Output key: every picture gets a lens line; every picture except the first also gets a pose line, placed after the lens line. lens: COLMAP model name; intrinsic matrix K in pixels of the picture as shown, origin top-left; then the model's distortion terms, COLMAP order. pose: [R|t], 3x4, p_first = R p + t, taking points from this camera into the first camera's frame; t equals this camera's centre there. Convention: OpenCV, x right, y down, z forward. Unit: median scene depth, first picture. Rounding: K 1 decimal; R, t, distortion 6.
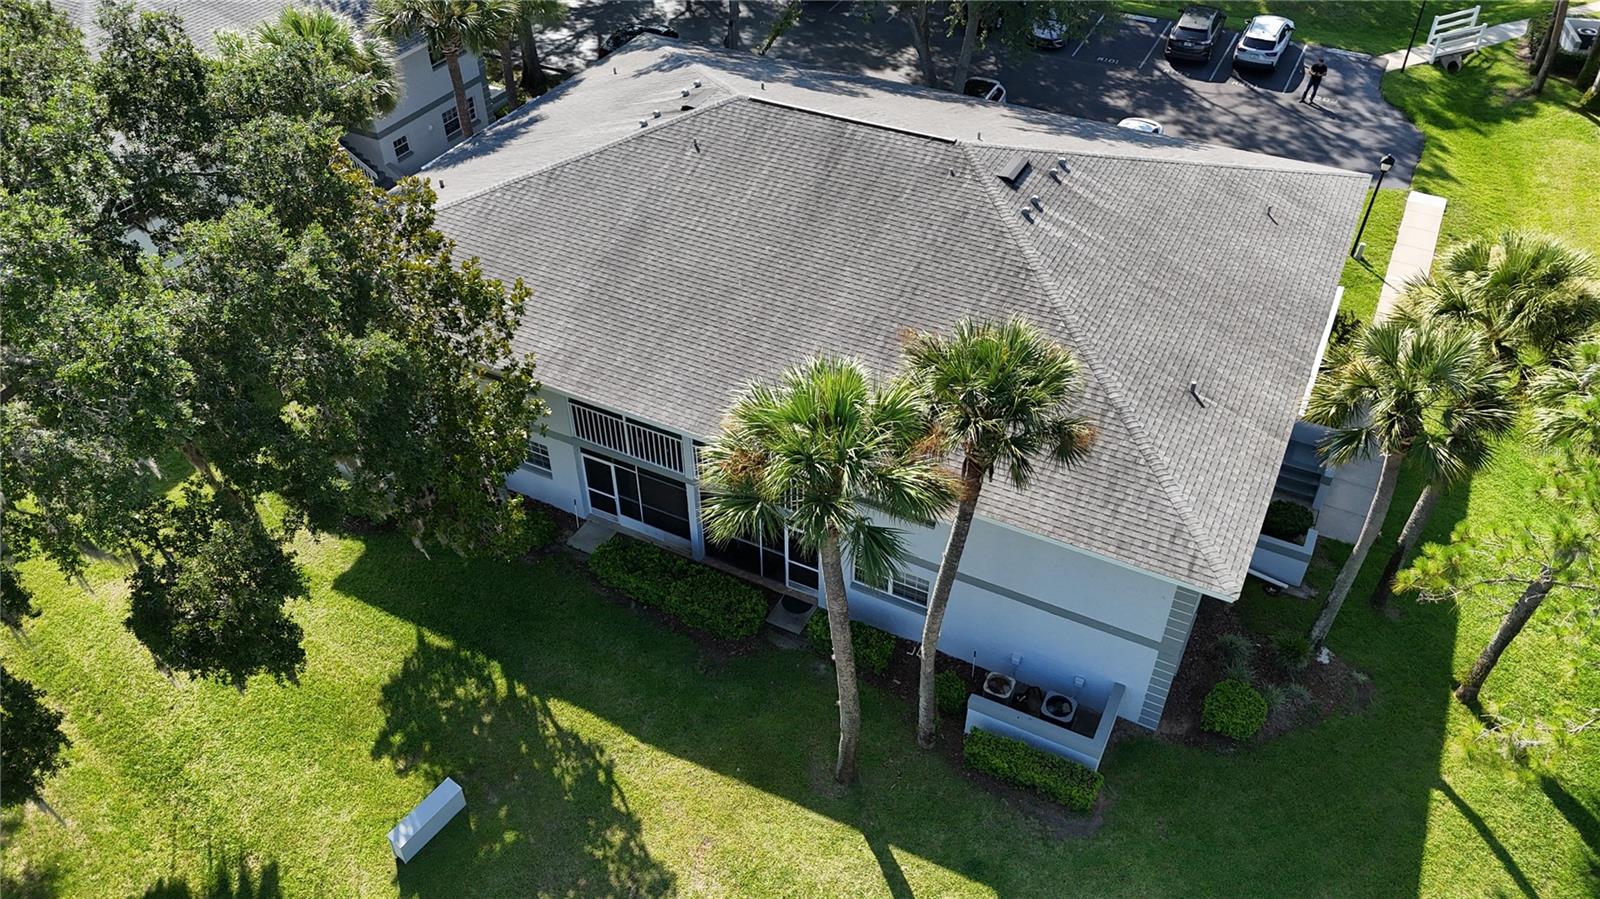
lens RADIAL K [[1182.5, 0, 799.6], [0, 1182.5, 446.0], [0, 0, 1]] dist [0.031424, -0.003158]
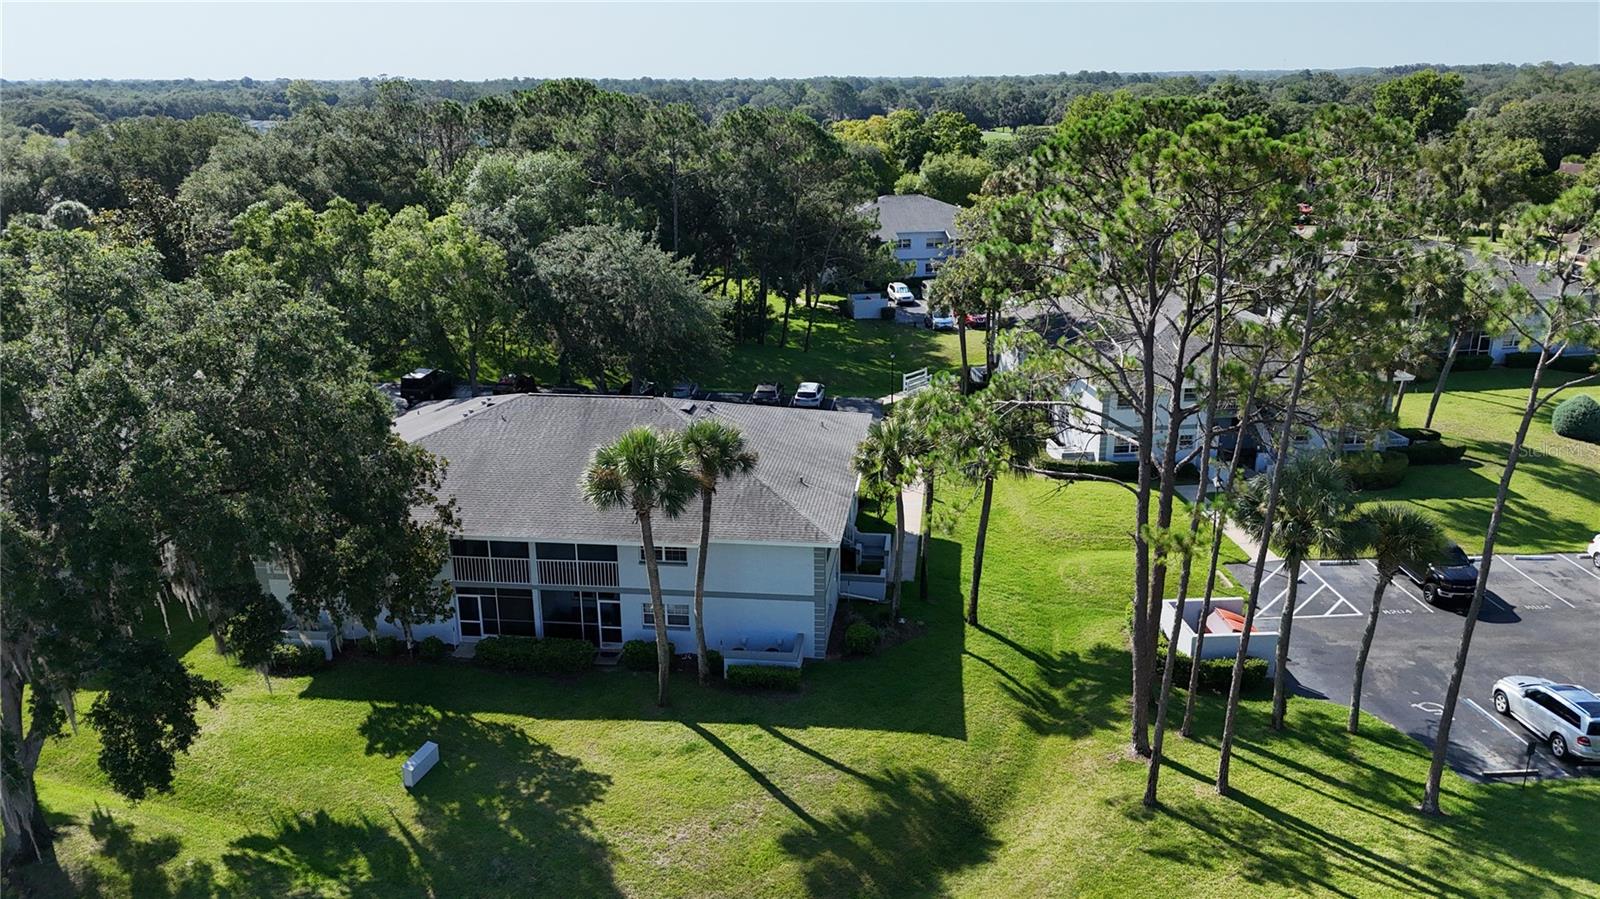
lens RADIAL K [[1182.5, 0, 799.9], [0, 1182.5, 451.4], [0, 0, 1]] dist [0.031424, -0.003158]
pose [[0.939846, -0.098519, 0.327085, -0.290542], [0.220761, 0.905865, -0.361486, 0.585720], [-0.260681, 0.411949, 0.873123, -0.687464]]
